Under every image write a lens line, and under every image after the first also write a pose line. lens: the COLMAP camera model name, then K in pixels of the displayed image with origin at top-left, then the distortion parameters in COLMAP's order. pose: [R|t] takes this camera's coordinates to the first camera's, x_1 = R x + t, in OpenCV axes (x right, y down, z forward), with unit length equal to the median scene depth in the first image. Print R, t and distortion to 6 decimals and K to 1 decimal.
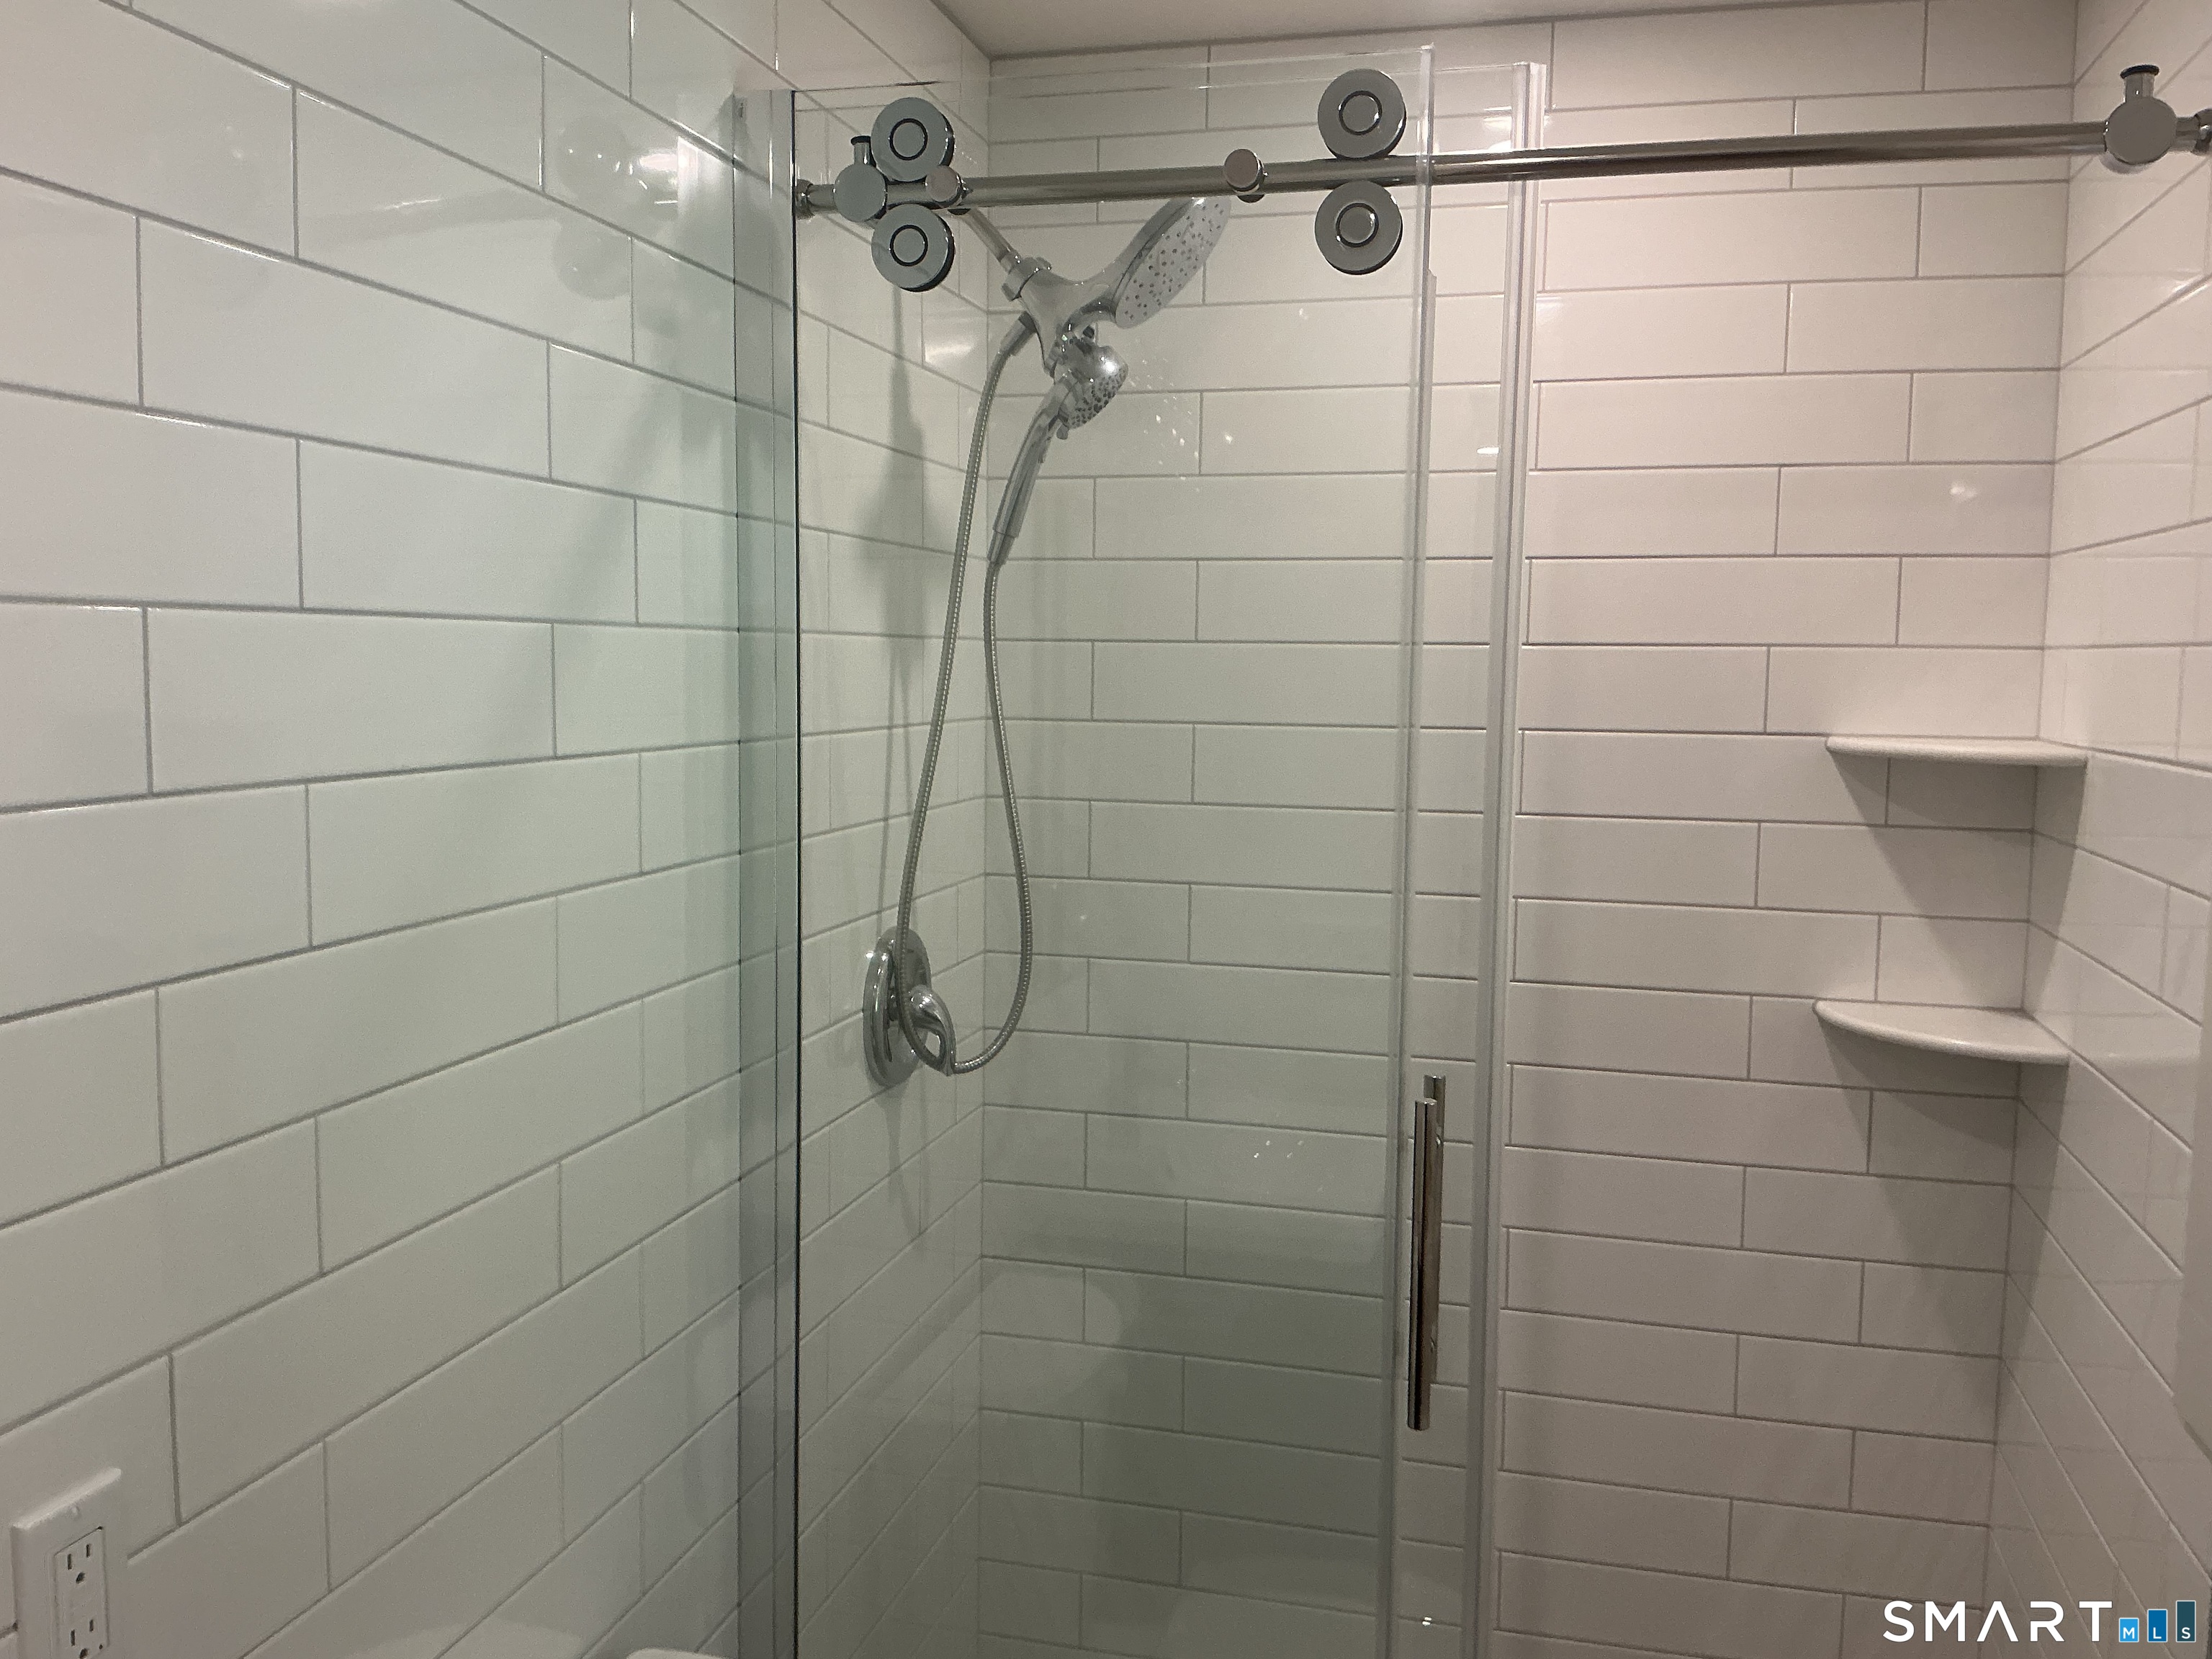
lens RADIAL K [[1831.7, 0, 1090.3], [0, 1831.7, 828.9], [0, 0, 1]] dist [0.110506, -0.225211]
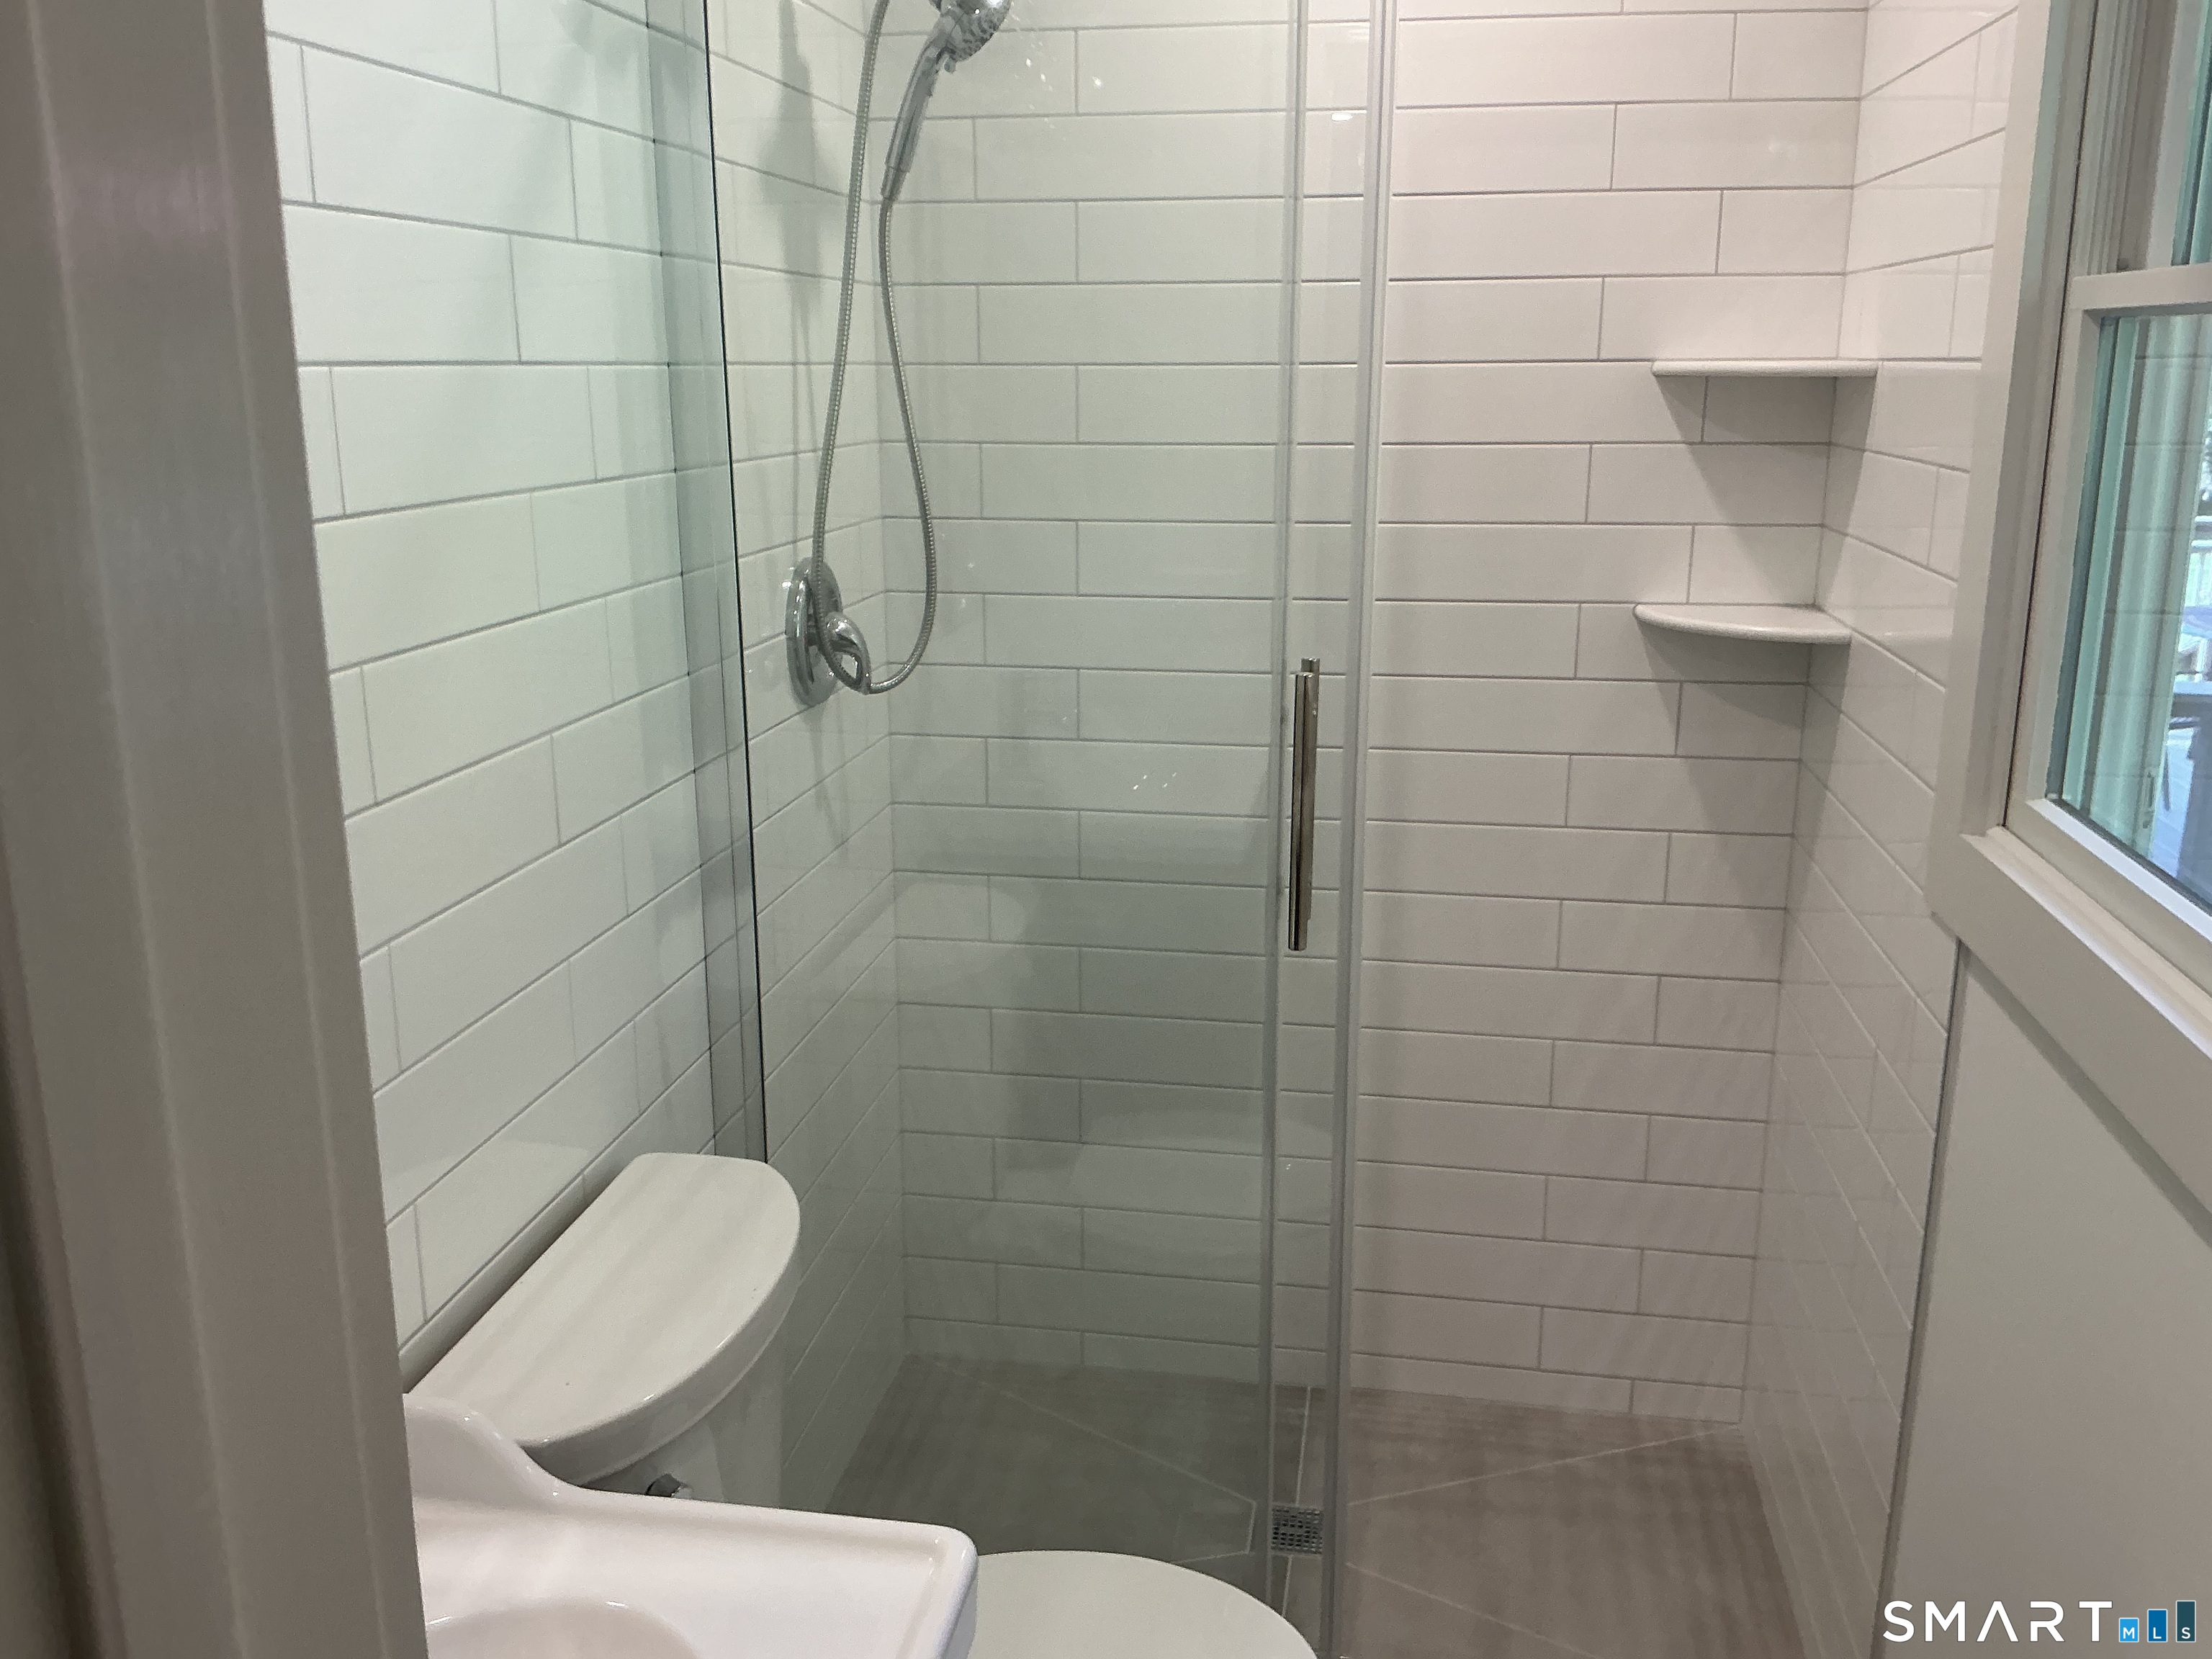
lens RADIAL K [[1830.4, 0, 1102.6], [0, 1830.4, 820.1], [0, 0, 1]] dist [0.150898, -0.314714]
pose [[0.995458, -0.037815, 0.087371, -0.035347], [0.024270, 0.988208, 0.151178, 0.046377], [-0.092057, -0.148371, 0.984638, -0.100095]]
